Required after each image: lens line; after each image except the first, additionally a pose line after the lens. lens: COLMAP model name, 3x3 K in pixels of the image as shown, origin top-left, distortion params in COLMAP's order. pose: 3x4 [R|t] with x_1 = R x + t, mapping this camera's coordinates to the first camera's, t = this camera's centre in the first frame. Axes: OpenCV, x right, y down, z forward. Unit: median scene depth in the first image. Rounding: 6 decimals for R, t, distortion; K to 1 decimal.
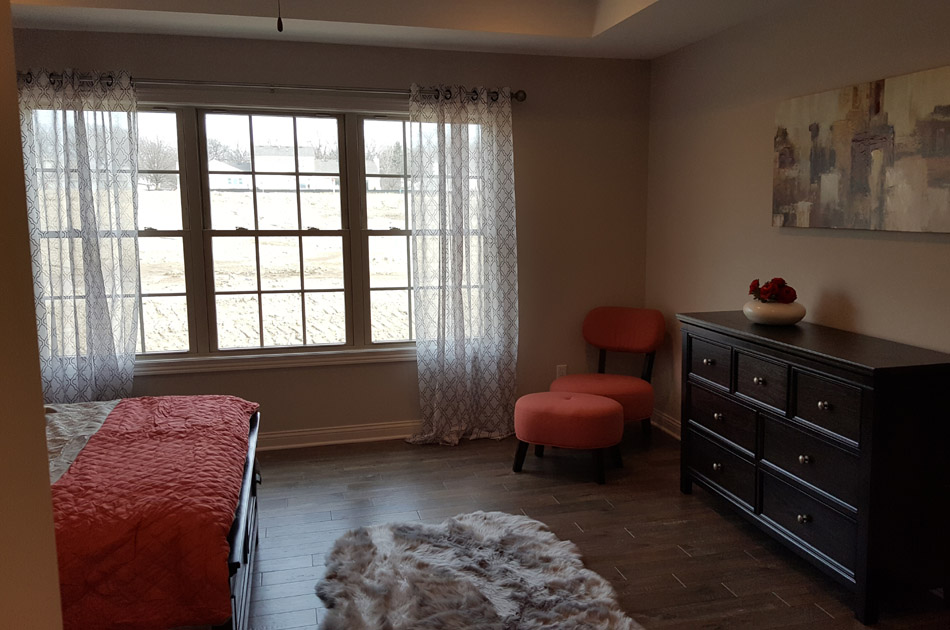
lens RADIAL K [[816.3, 0, 529.2], [0, 816.3, 316.8], [0, 0, 1]] dist [0.163458, -0.271615]
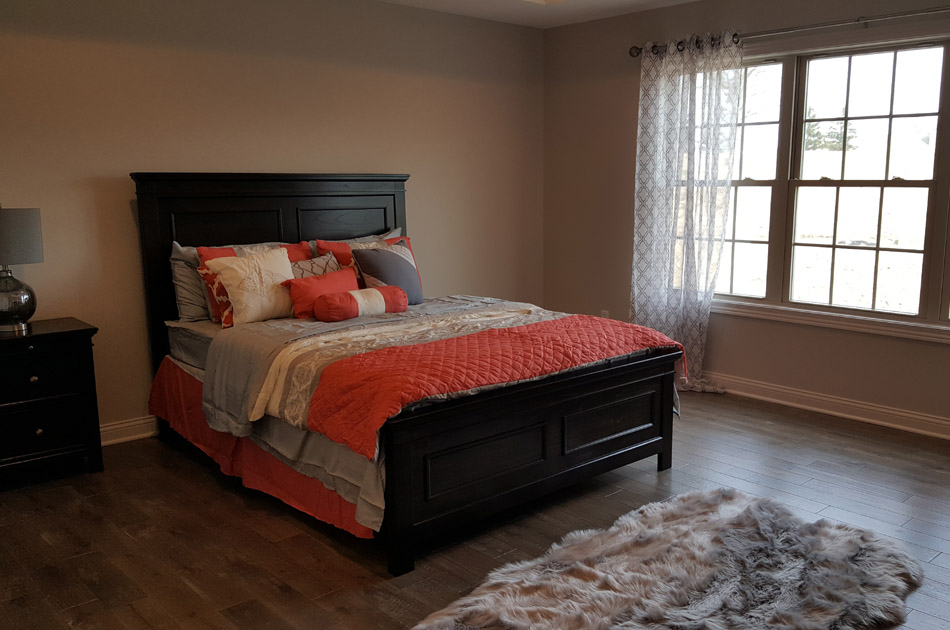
lens RADIAL K [[828.9, 0, 528.7], [0, 828.9, 329.1], [0, 0, 1]] dist [0.141708, -0.300708]
pose [[0.464826, 0.159903, -0.870843, 0.390029], [-0.115357, 0.986110, 0.119495, -0.011963], [0.877855, 0.044914, 0.476816, 0.261832]]
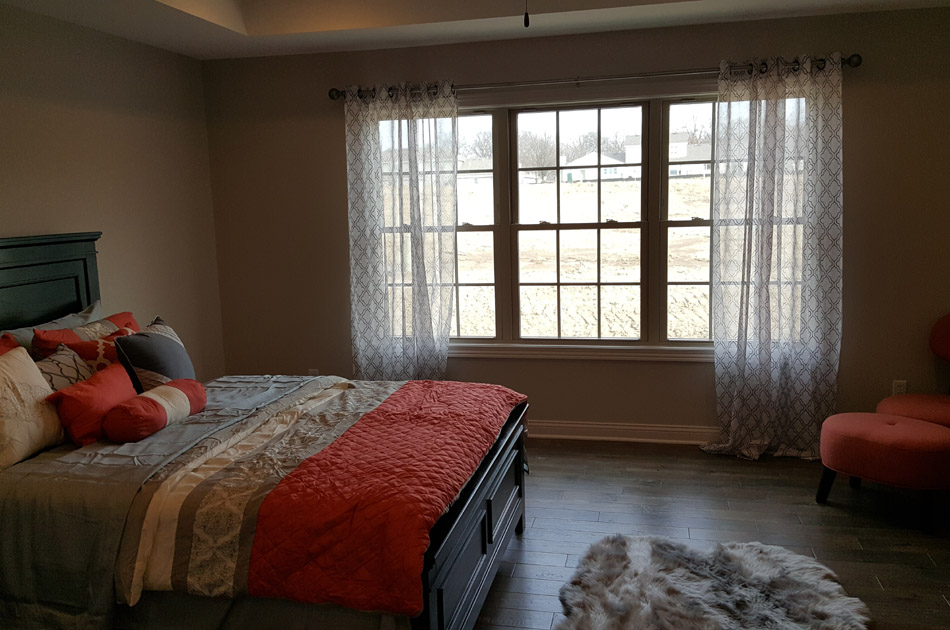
lens RADIAL K [[821.4, 0, 476.5], [0, 821.4, 307.9], [0, 0, 1]] dist [0.158518, -0.287434]
pose [[0.878123, 0.040800, -0.476692, 0.077770], [-0.037952, 0.999158, 0.015607, -0.013206], [0.476927, 0.004387, 0.878932, 0.060914]]
